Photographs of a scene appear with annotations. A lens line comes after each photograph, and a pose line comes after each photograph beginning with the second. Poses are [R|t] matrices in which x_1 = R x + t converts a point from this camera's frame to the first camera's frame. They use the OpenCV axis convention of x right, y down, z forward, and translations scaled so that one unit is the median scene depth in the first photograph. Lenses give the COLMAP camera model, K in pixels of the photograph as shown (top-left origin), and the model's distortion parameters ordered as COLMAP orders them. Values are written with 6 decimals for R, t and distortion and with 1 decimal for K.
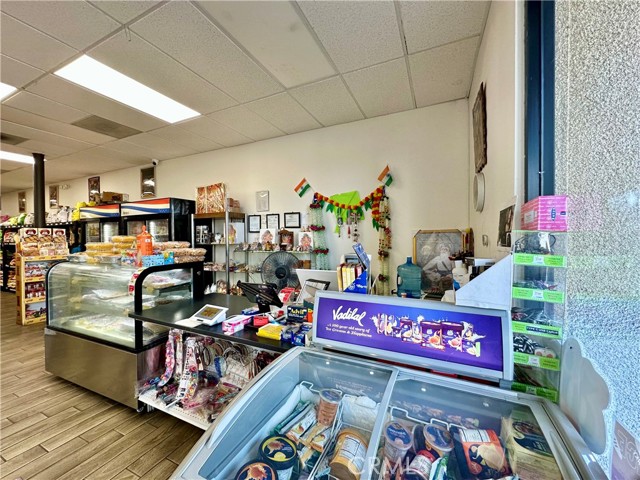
lens RADIAL K [[255.2, 0, 319.1], [0, 255.2, 240.5], [0, 0, 1]] dist [-0.002724, 0.000212]
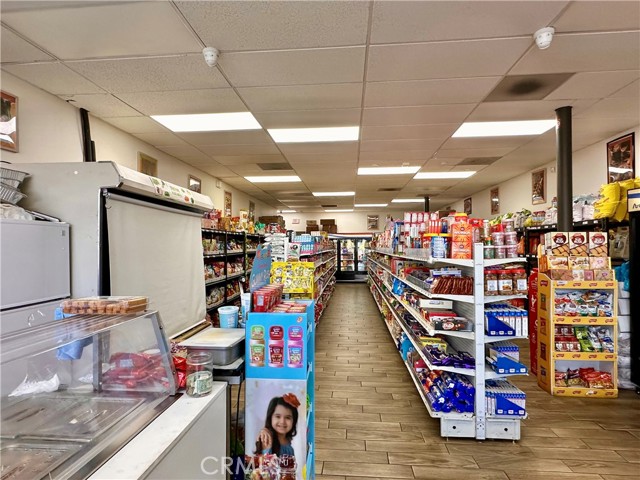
lens RADIAL K [[360.9, 0, 319.1], [0, 360.9, 241.2], [0, 0, 1]] dist [-0.002195, 0.000950]
pose [[0.338850, -0.005754, -0.940823, -0.554230], [-0.010974, 0.999889, -0.010068, -0.013748], [0.940776, 0.013736, 0.338749, 0.191464]]
